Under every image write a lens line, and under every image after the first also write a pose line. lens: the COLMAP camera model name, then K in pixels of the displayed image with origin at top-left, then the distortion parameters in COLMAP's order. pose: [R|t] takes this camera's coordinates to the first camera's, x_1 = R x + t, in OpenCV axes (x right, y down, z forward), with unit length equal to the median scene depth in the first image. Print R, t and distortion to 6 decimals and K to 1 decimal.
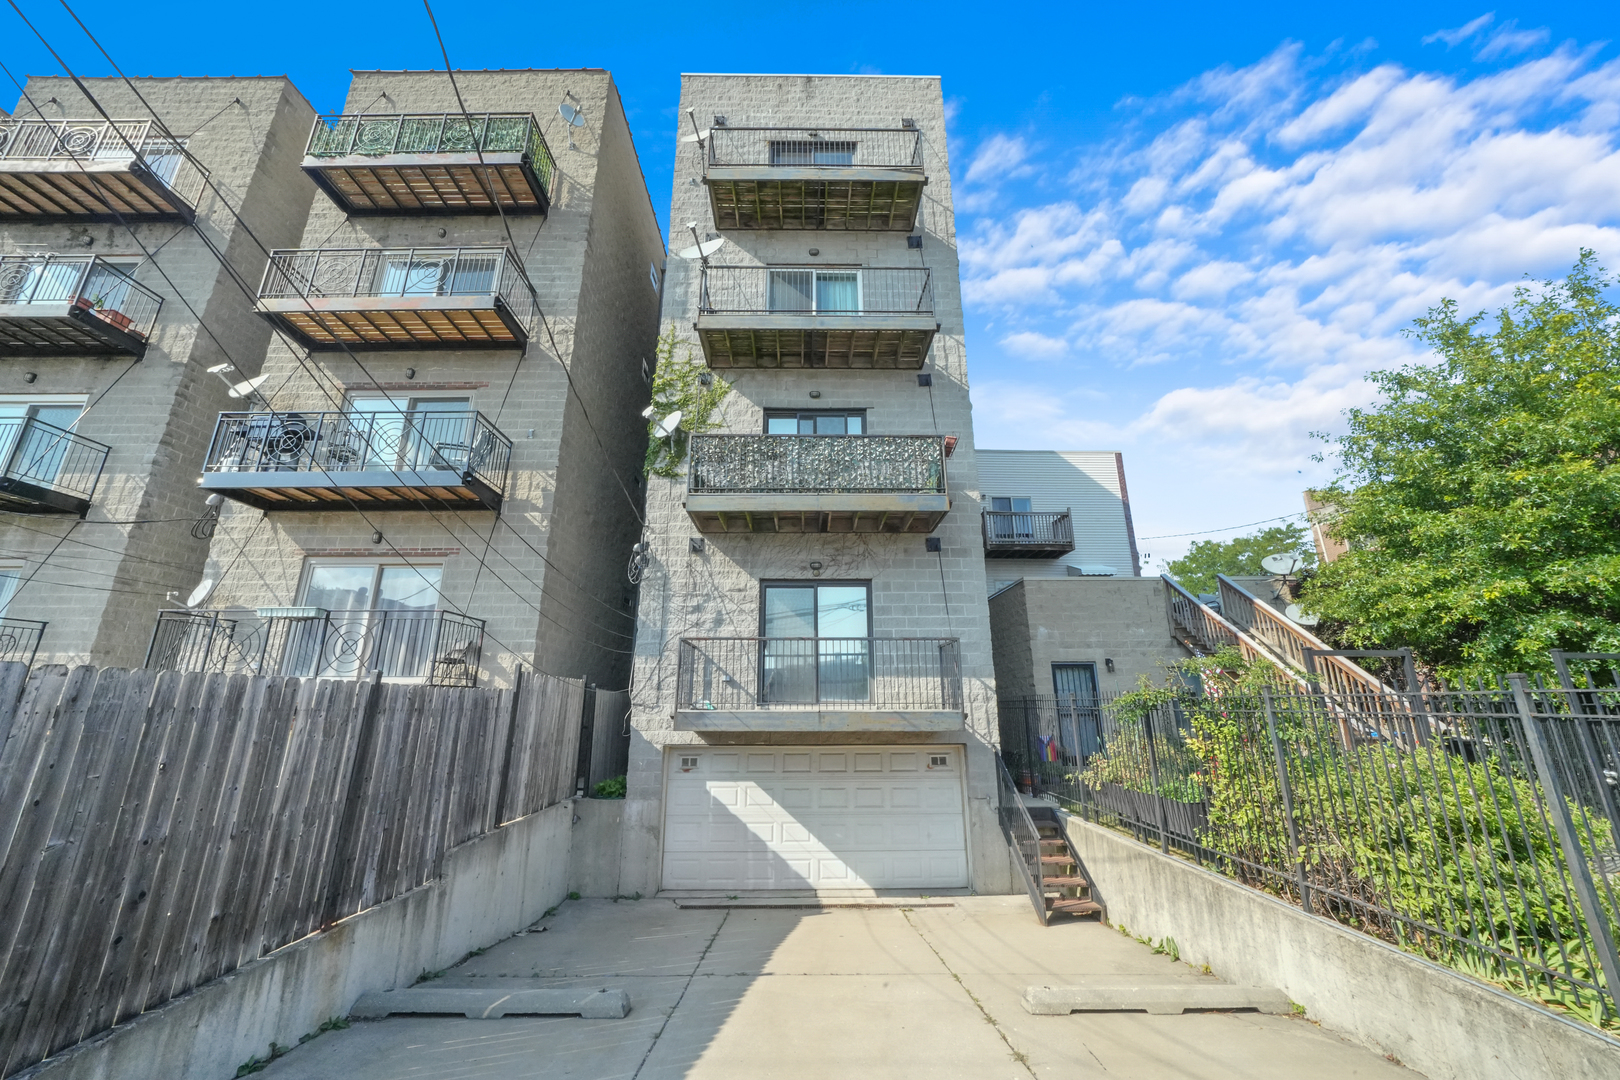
lens RADIAL K [[571.1, 0, 810.0], [0, 571.1, 540.0], [0, 0, 1]] dist [-0.019844, 0.002997]
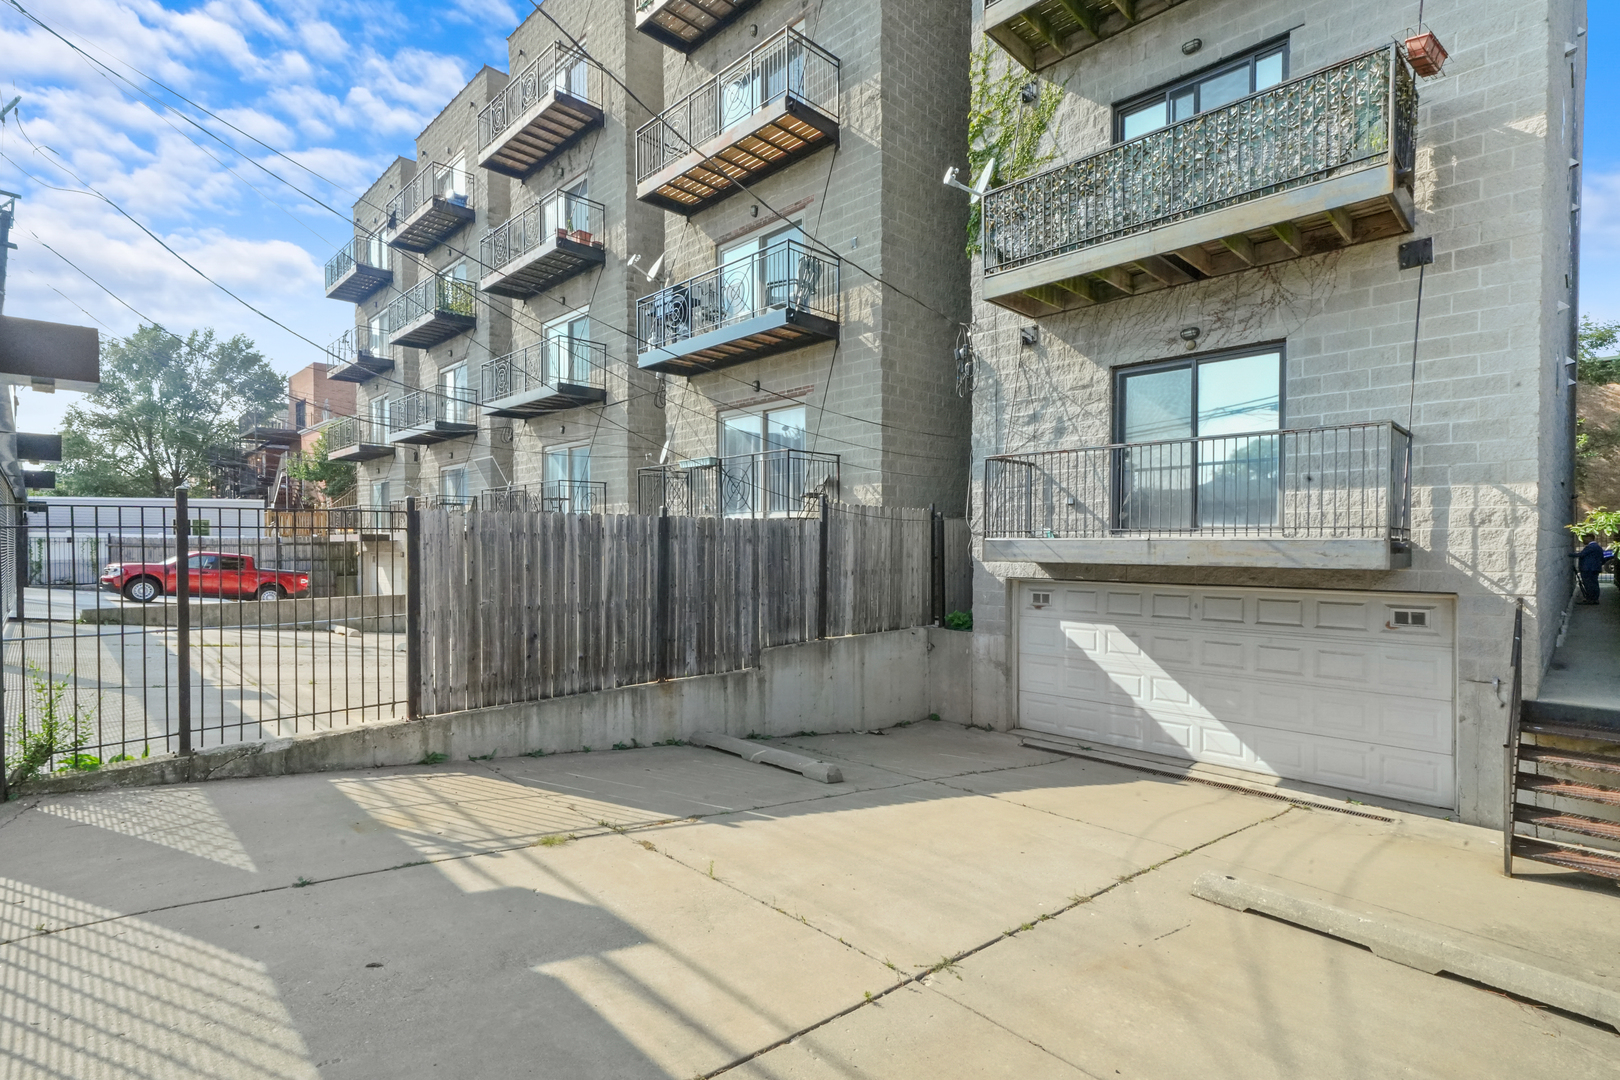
lens RADIAL K [[762.7, 0, 810.0], [0, 762.7, 540.0], [0, 0, 1]] dist [0.019011, 0.000253]
pose [[0.707188, -0.000537, -0.707025, 0.368117], [0.196296, 0.960835, 0.195612, 0.014866], [0.679230, -0.277121, 0.679596, 0.009767]]
